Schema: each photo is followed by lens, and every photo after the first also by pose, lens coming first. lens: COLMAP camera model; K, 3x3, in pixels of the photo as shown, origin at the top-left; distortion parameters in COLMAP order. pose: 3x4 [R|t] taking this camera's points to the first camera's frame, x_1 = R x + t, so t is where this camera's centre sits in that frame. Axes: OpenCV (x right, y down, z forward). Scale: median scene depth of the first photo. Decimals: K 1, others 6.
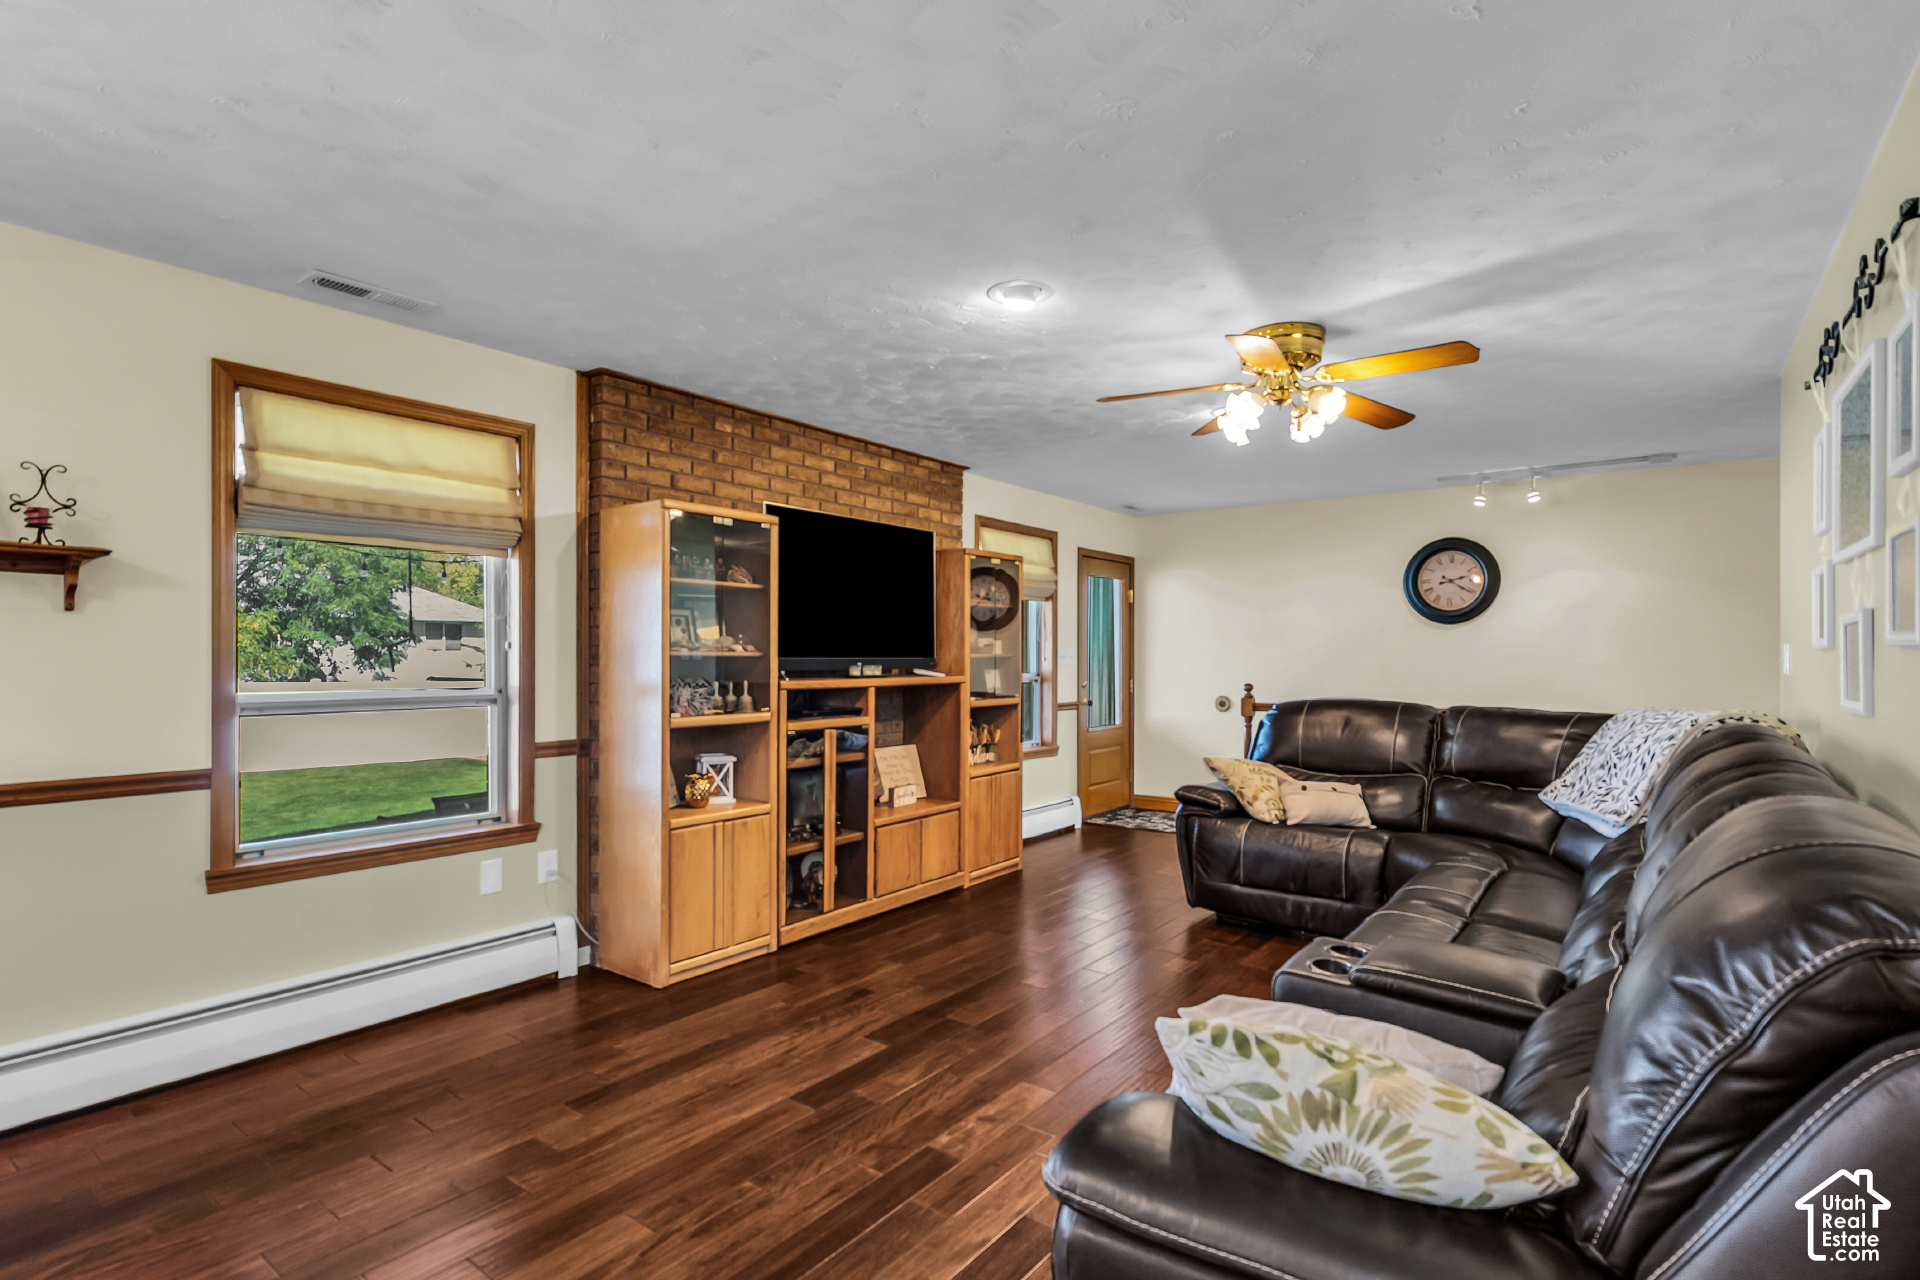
lens RADIAL K [[927.5, 0, 951.5], [0, 927.5, 645.2], [0, 0, 1]] dist [0.001858, 0.000807]
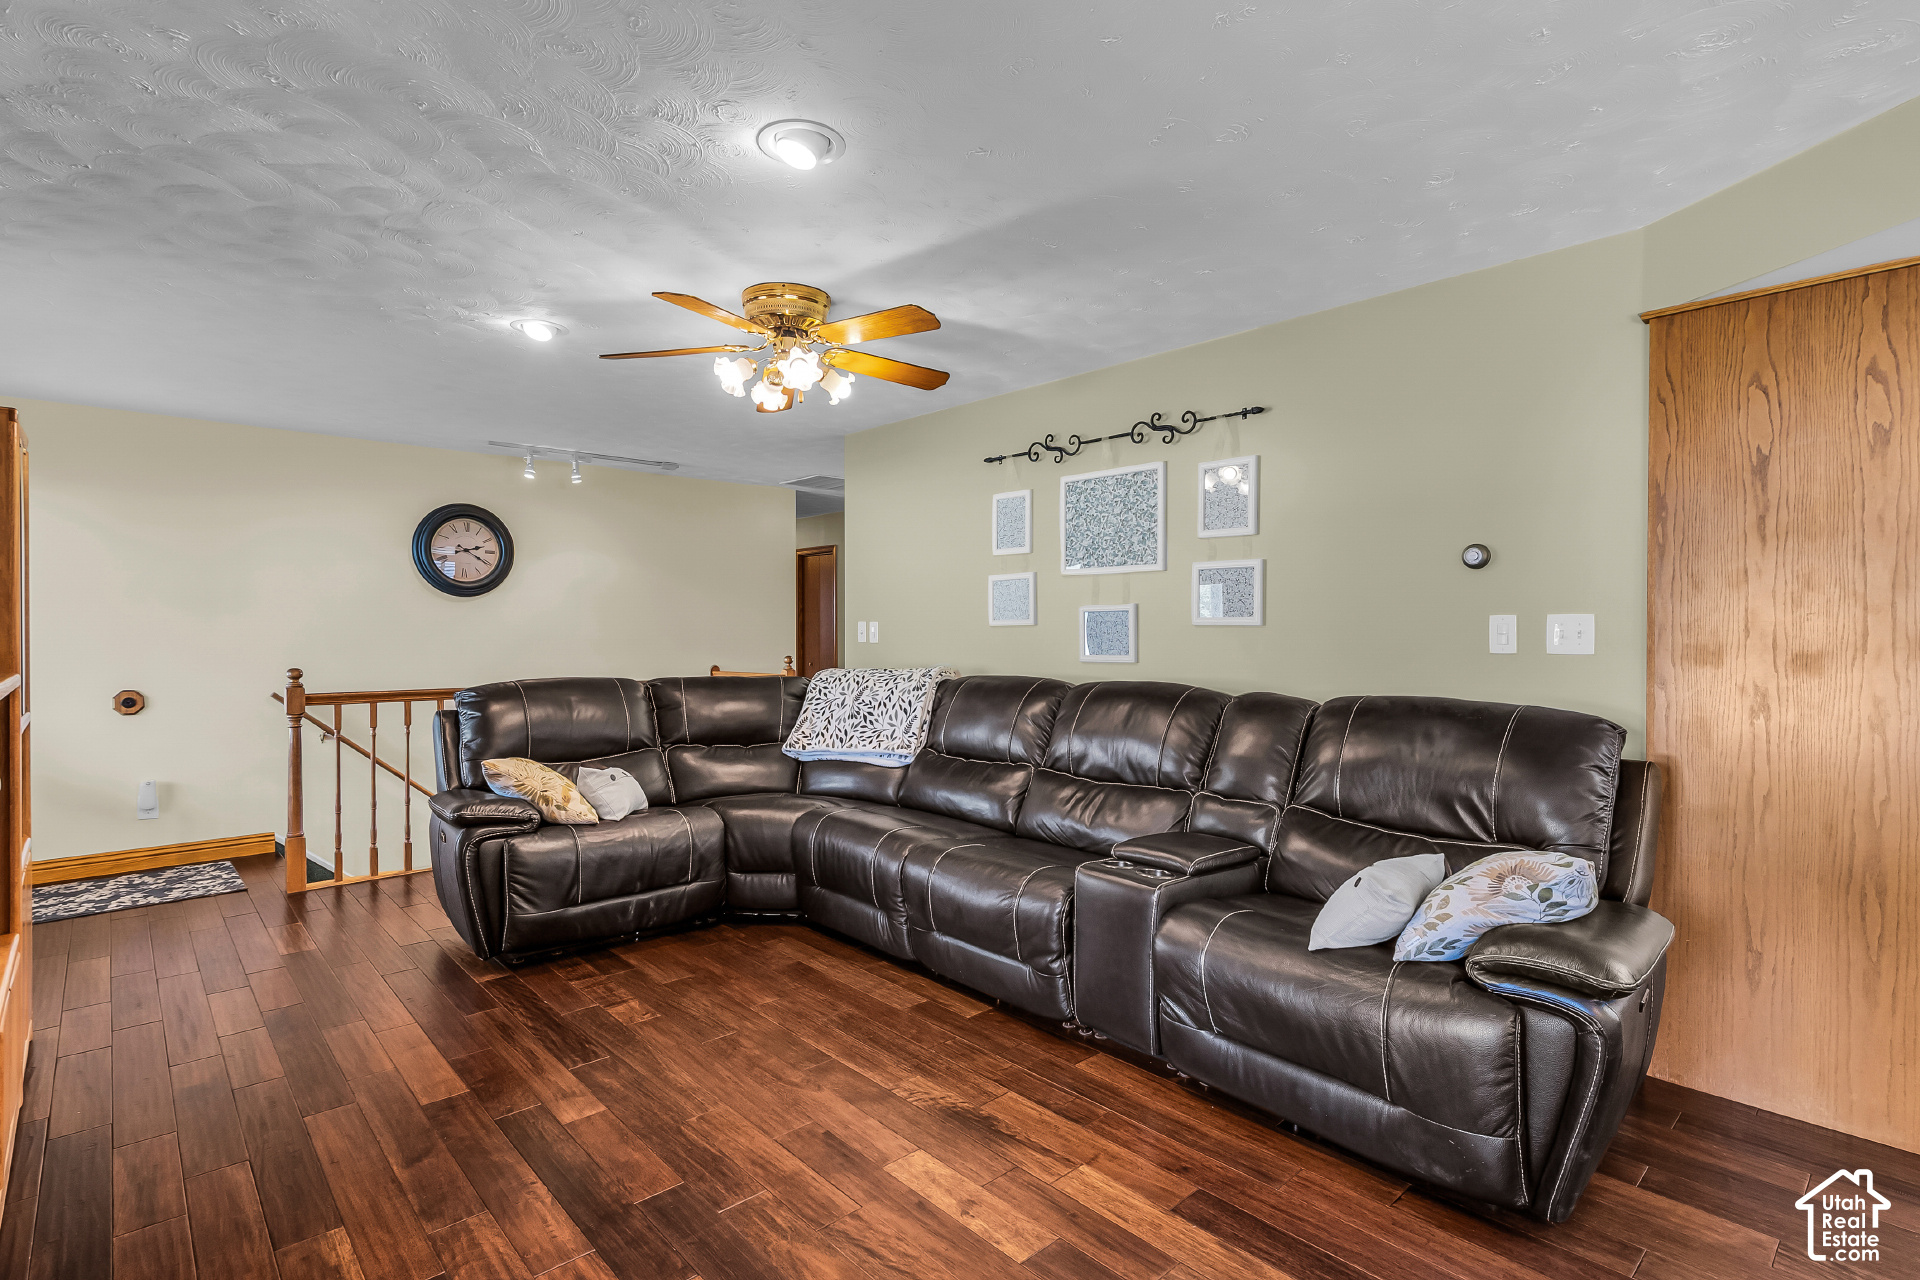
lens RADIAL K [[927.5, 0, 952.3], [0, 927.5, 635.6], [0, 0, 1]] dist [0.001858, 0.000807]
pose [[0.182009, -0.004816, 0.983285, -0.472571], [-0.011902, 0.999904, 0.007101, 0.006703], [-0.983225, -0.012995, 0.181934, 0.549516]]
